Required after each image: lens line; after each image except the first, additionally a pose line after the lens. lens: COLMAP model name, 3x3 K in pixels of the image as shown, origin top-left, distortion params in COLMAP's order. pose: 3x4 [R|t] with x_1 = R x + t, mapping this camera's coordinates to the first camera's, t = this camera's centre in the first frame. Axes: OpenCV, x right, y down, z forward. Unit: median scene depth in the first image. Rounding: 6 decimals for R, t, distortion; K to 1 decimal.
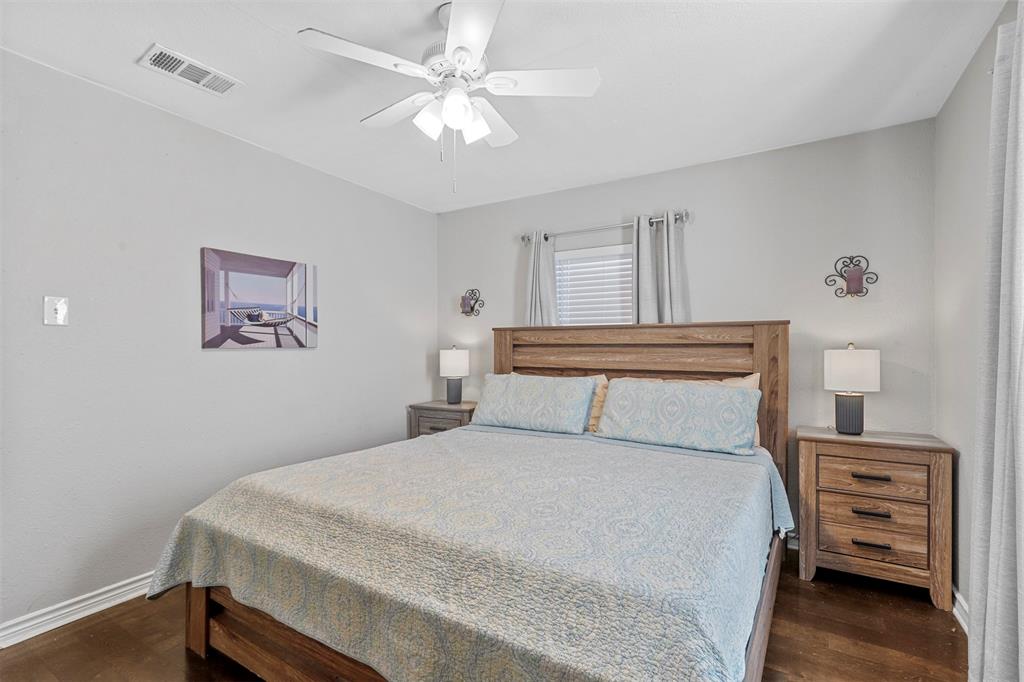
lens RADIAL K [[459.7, 0, 509.4], [0, 459.7, 349.5], [0, 0, 1]] dist [0.002047, -0.000172]
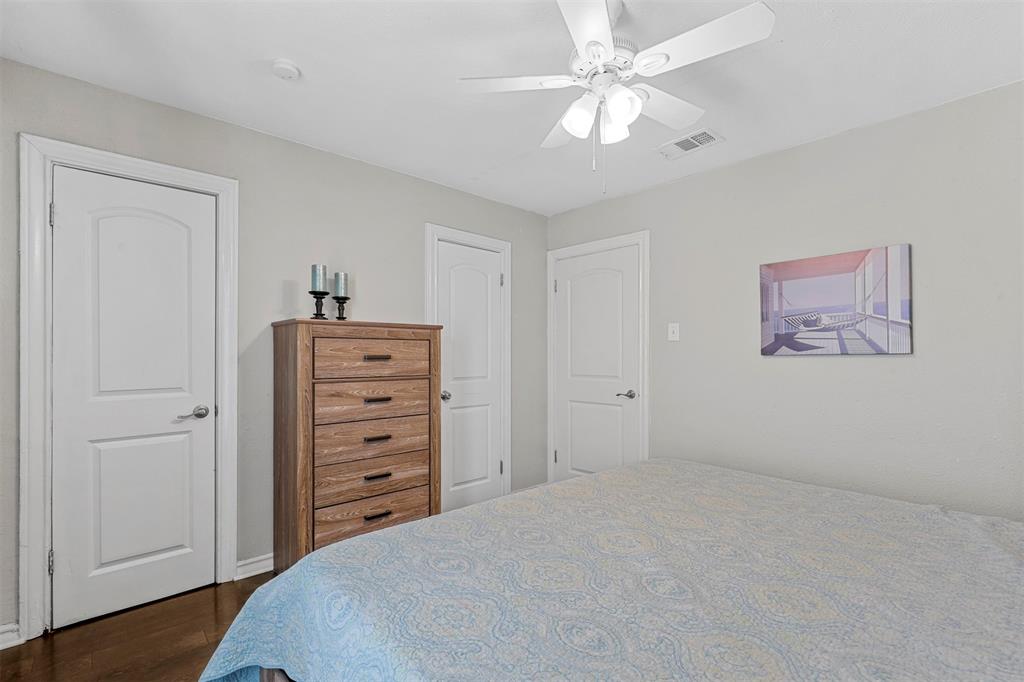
lens RADIAL K [[459.7, 0, 514.8], [0, 459.7, 353.6], [0, 0, 1]] dist [0.002047, -0.000172]
pose [[-0.261450, -0.006468, -0.965195, 0.549114], [-0.007277, 0.999962, -0.004730, 0.003051], [0.965190, 0.005787, -0.261488, 0.701277]]
